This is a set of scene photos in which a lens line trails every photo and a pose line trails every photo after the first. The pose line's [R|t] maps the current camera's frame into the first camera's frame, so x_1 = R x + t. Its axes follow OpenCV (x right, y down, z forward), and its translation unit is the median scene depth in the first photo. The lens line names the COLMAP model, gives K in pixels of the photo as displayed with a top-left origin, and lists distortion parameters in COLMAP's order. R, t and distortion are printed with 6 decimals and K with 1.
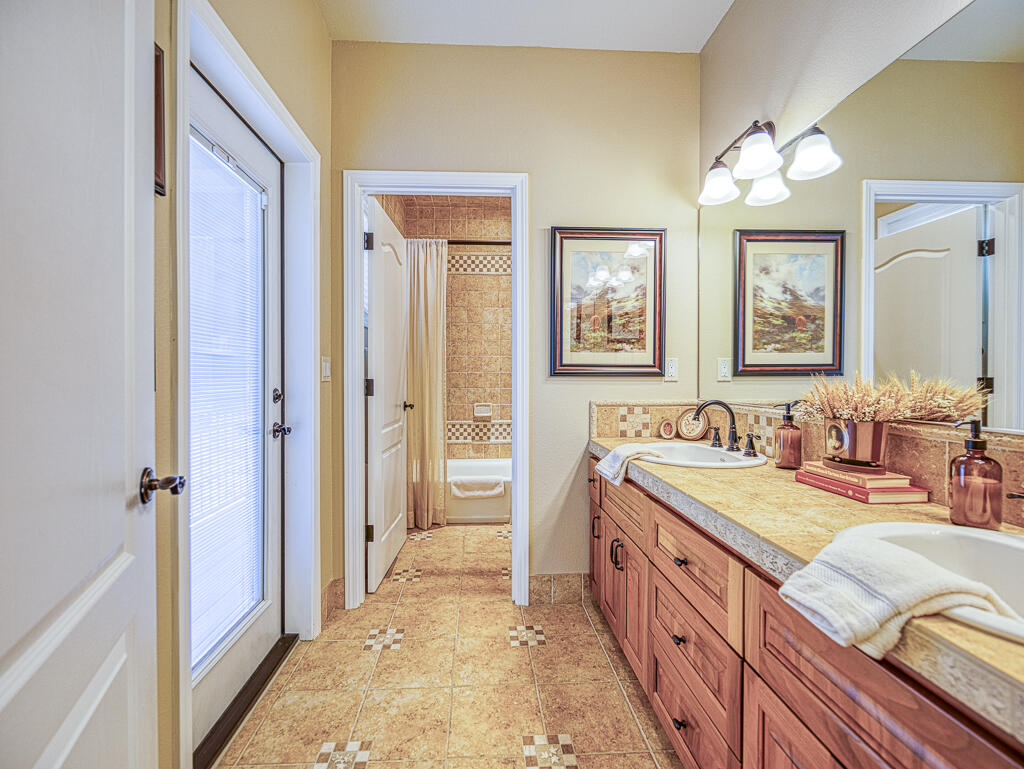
lens RADIAL K [[446.7, 0, 508.1], [0, 446.7, 381.3], [0, 0, 1]] dist [-0.003486, 0.000001]
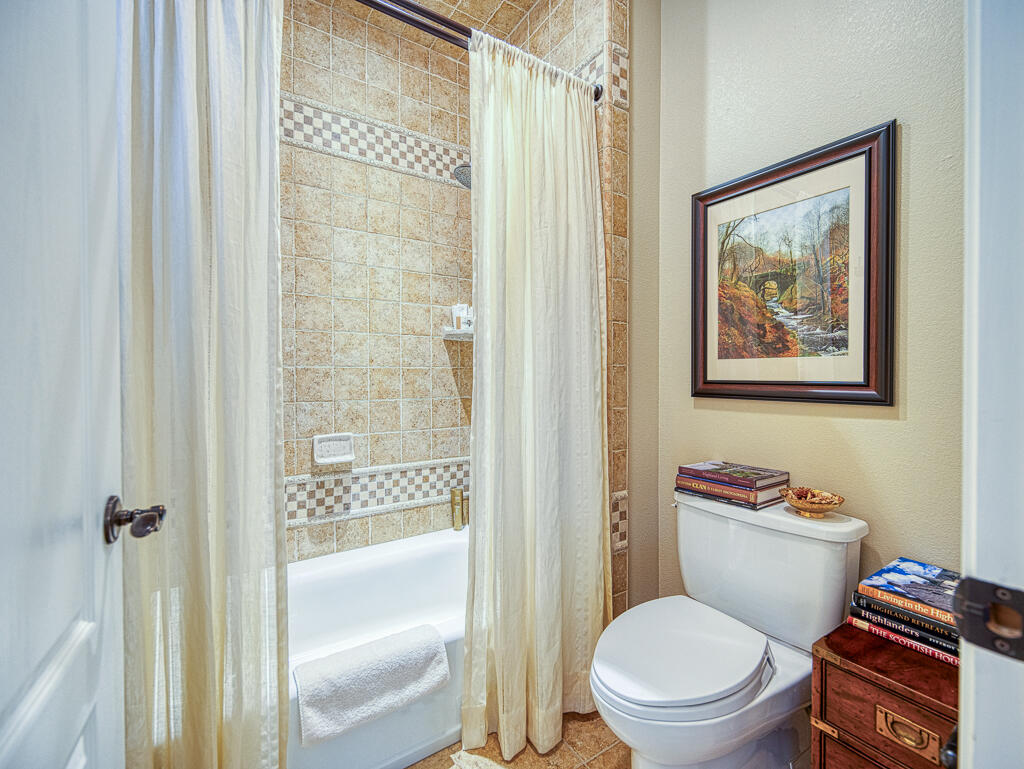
lens RADIAL K [[446.7, 0, 512.8], [0, 446.7, 384.2], [0, 0, 1]] dist [-0.003486, 0.000001]
pose [[0.877183, -0.008842, 0.480076, -0.114858], [0.007317, 0.999960, 0.005048, -0.003336], [-0.480101, -0.000916, 0.877213, 0.506343]]
